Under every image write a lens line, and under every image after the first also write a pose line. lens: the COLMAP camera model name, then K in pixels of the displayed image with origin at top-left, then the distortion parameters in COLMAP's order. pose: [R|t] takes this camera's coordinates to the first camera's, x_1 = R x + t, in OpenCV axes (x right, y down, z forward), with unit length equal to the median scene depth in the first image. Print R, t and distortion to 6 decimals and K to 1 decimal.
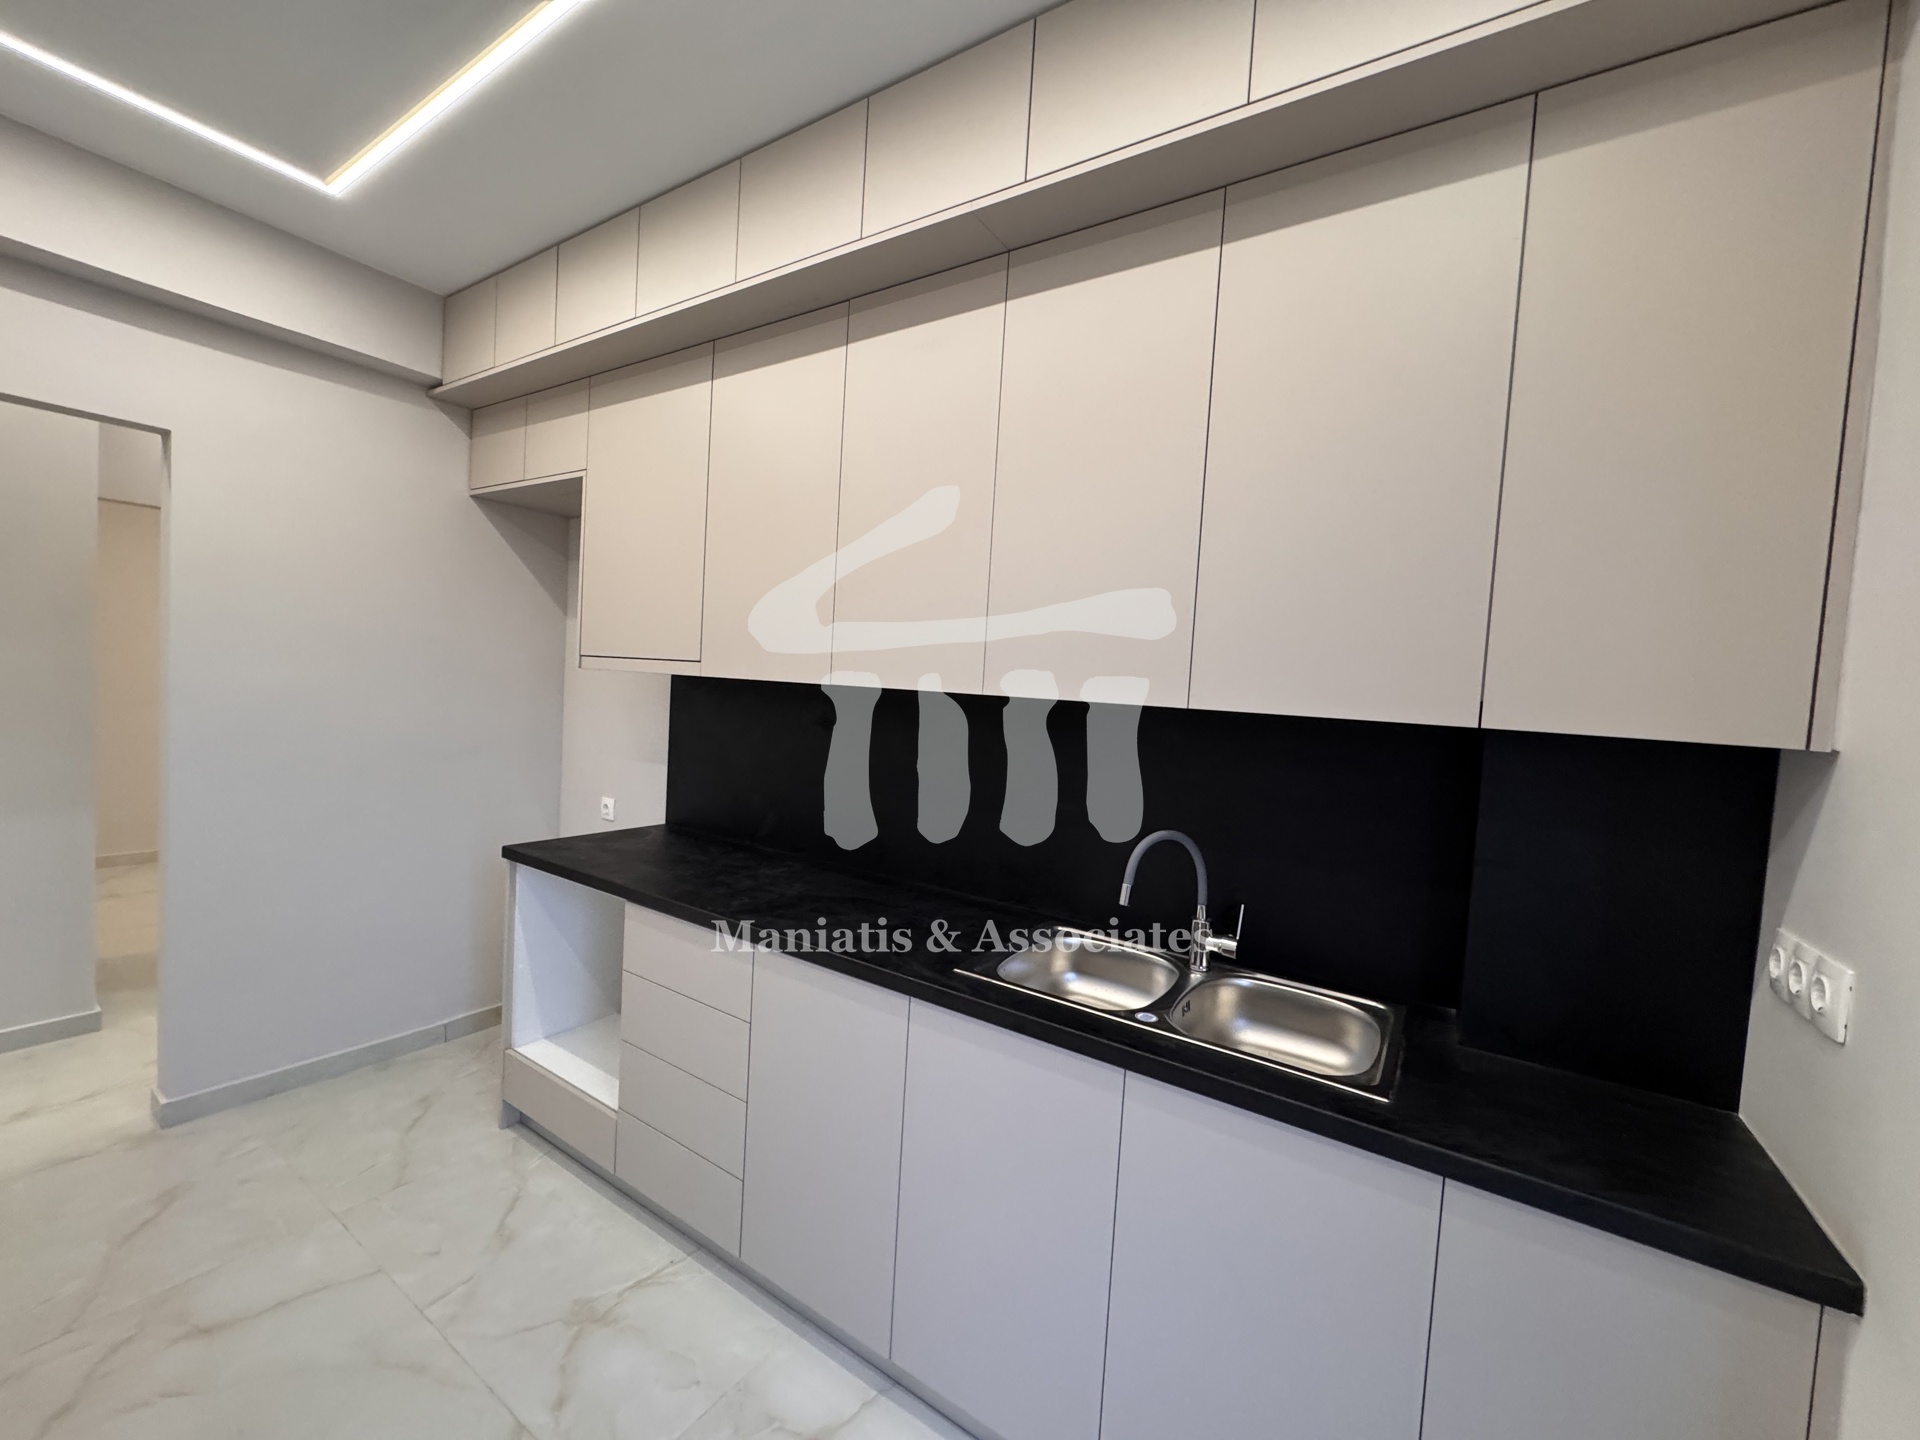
lens RADIAL K [[762.1, 0, 959.0], [0, 762.1, 724.2], [0, 0, 1]] dist [-0.001196, 0.000232]
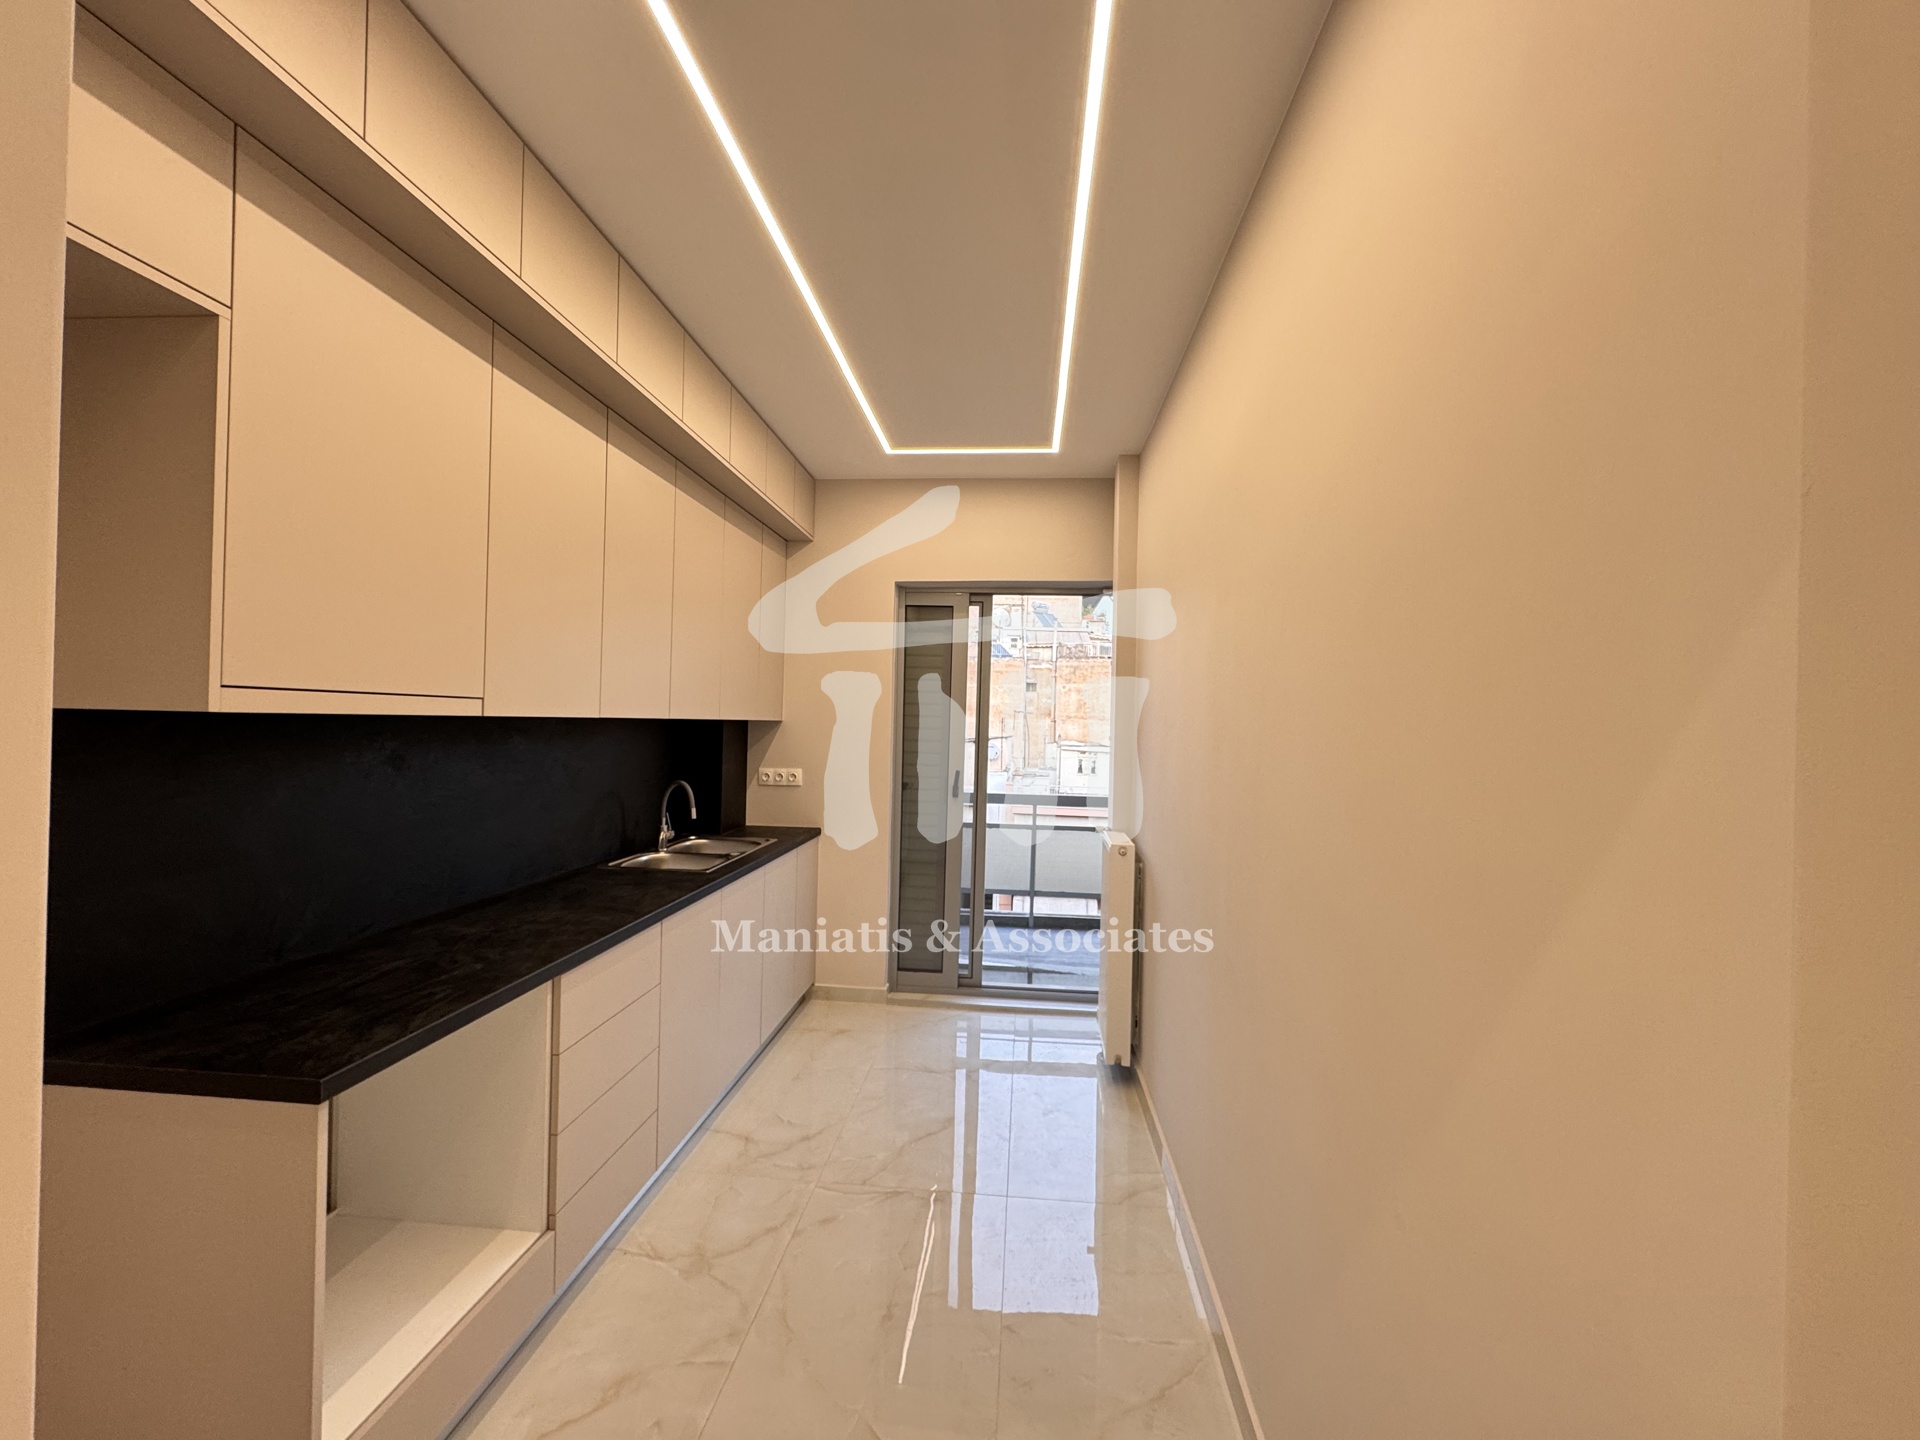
lens RADIAL K [[767.5, 0, 960.7], [0, 767.5, 721.3], [0, 0, 1]] dist [0.000066, -0.000282]
pose [[-0.471281, -0.072723, 0.878980, -1.263172], [-0.013358, 0.997069, 0.075331, -0.121602], [-0.881882, 0.023761, -0.470871, 0.894497]]
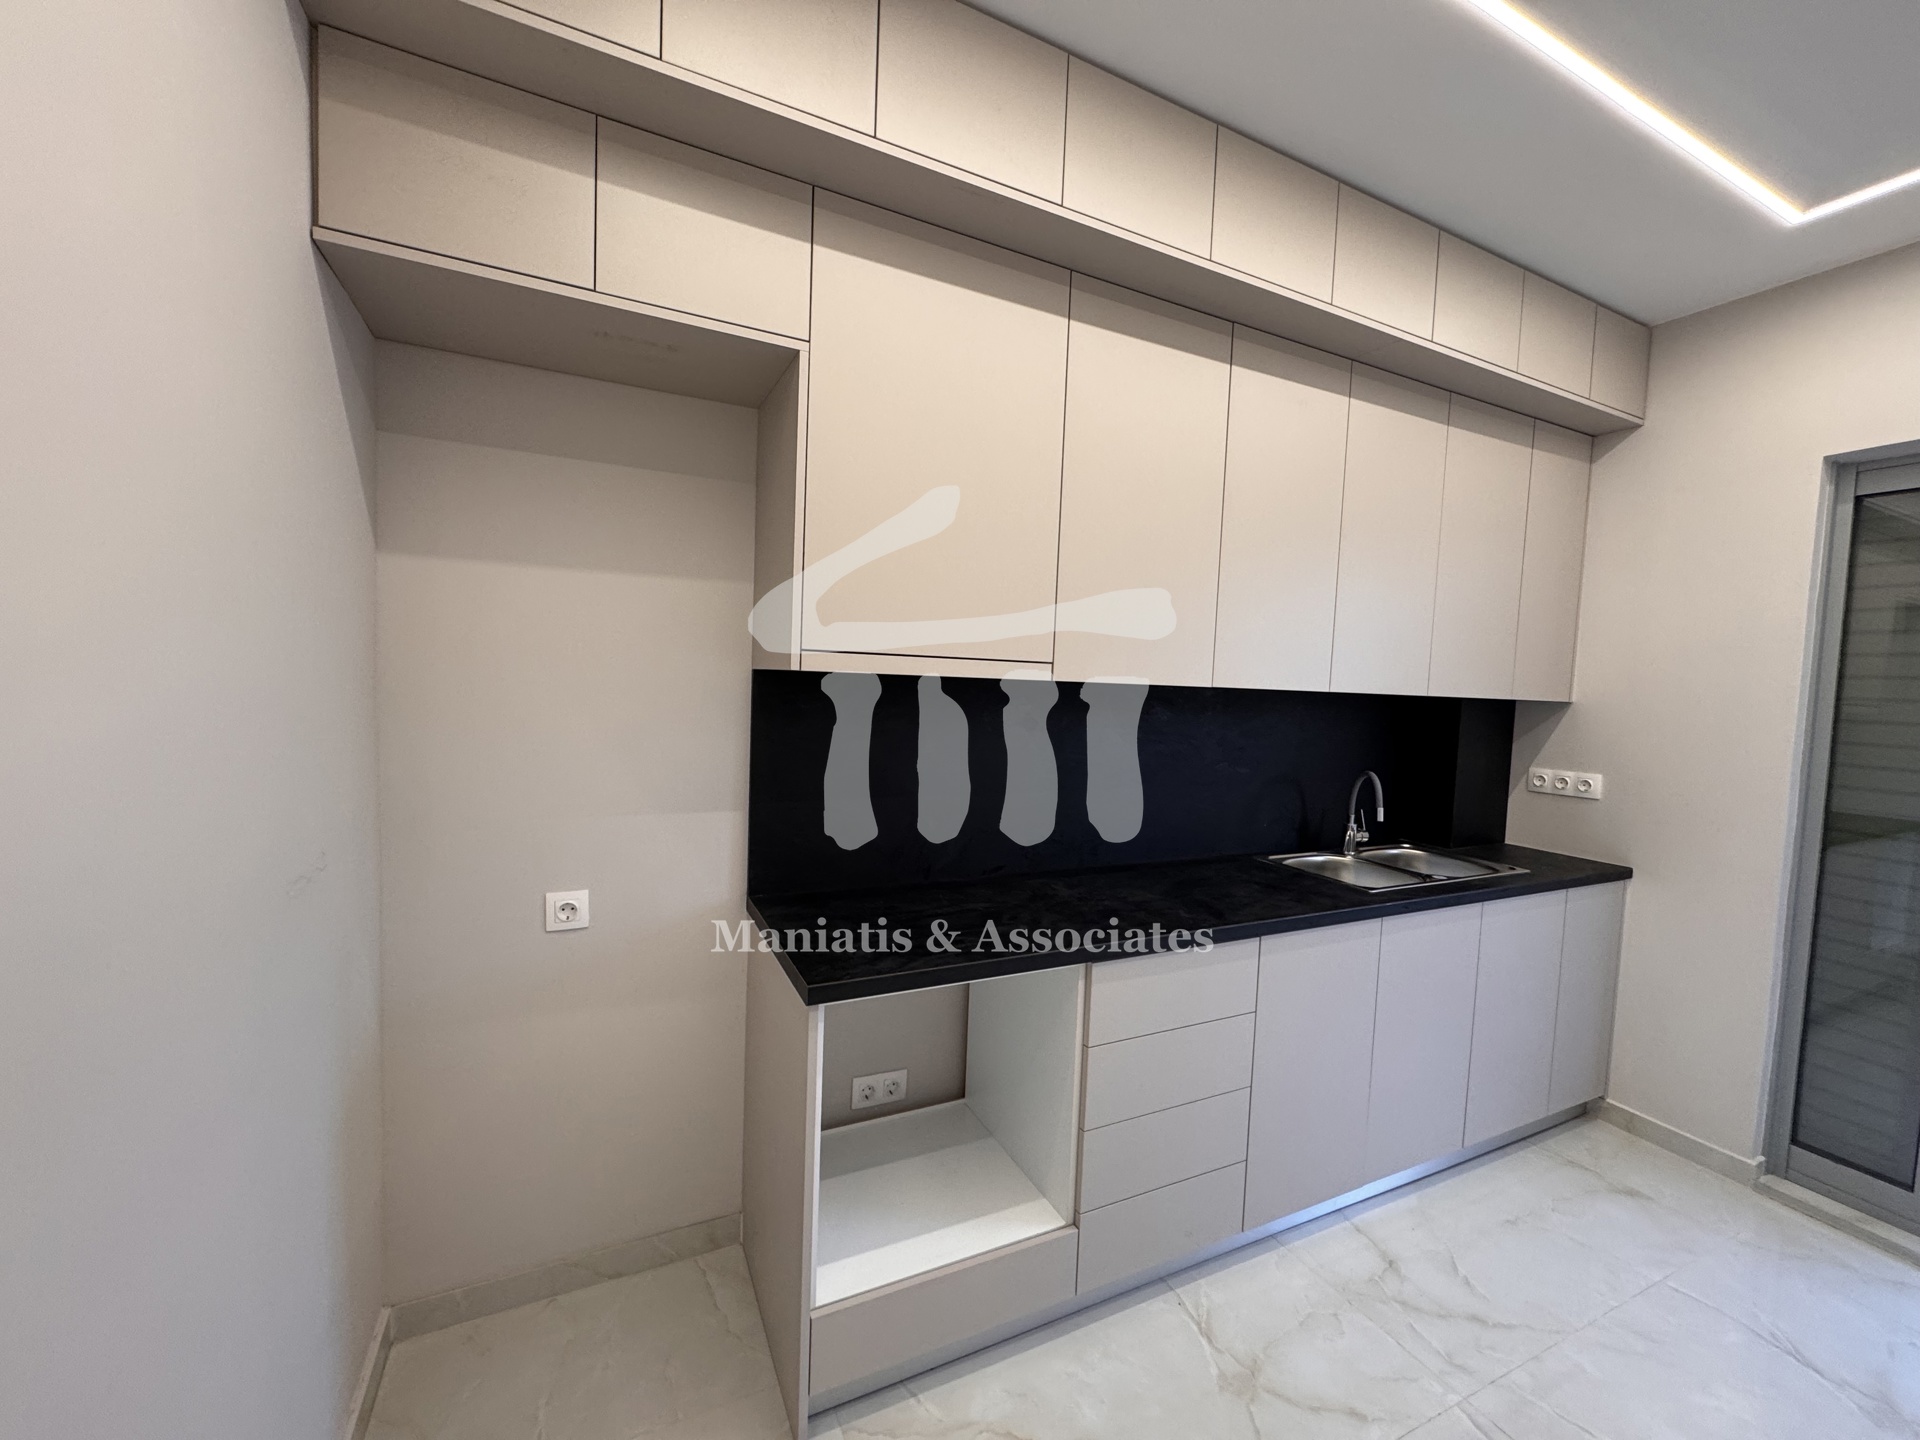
lens RADIAL K [[767.5, 0, 960.7], [0, 767.5, 721.3], [0, 0, 1]] dist [0.000066, -0.000282]
pose [[0.513423, -0.089804, 0.853424, -1.054019], [0.032219, 0.995825, 0.085406, -0.089098], [-0.857531, -0.016353, 0.514173, 0.626590]]
